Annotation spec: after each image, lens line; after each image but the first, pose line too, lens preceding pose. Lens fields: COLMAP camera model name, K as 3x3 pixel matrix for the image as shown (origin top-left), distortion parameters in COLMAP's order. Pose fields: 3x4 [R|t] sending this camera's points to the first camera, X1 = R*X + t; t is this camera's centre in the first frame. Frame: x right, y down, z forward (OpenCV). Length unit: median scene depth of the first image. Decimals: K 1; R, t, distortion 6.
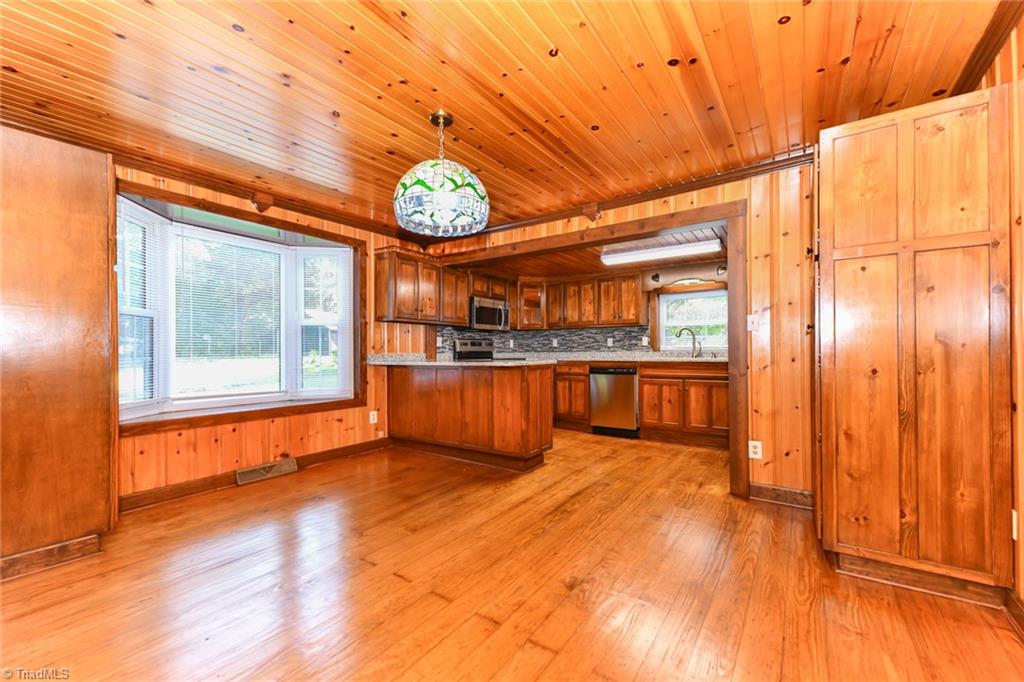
lens RADIAL K [[409.3, 0, 520.5], [0, 409.3, 346.8], [0, 0, 1]] dist [0.009206, -0.000275]
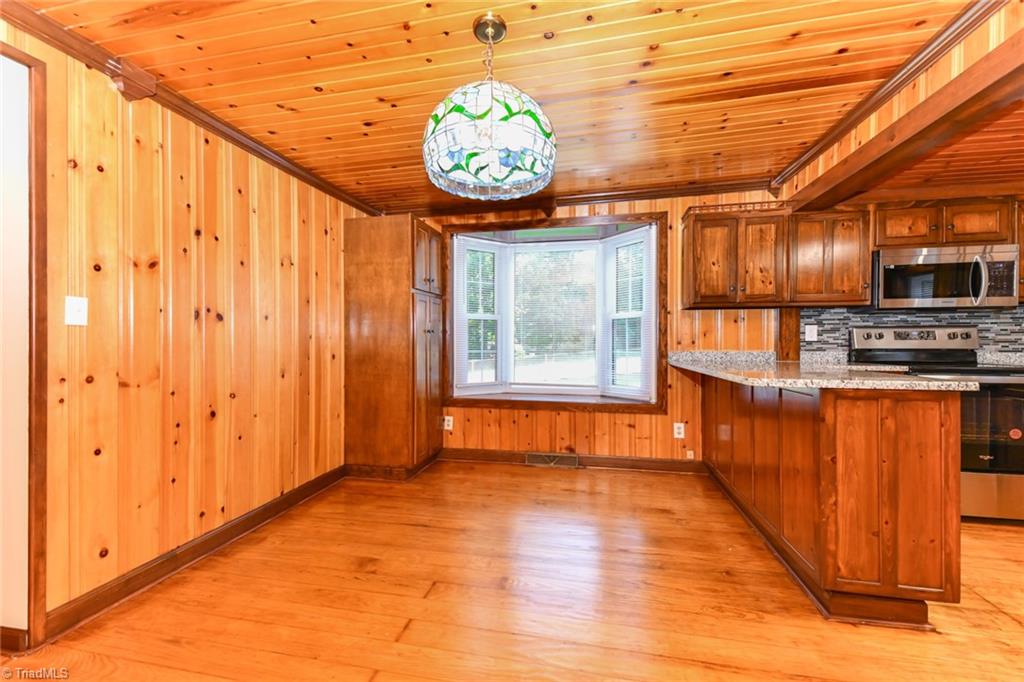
lens RADIAL K [[409.3, 0, 511.8], [0, 409.3, 339.3], [0, 0, 1]] dist [0.009206, -0.000275]
pose [[0.377085, 0.001811, -0.926177, 0.258627], [0.008010, 0.999954, 0.005217, -0.012282], [0.926144, -0.009386, 0.377053, 0.409321]]
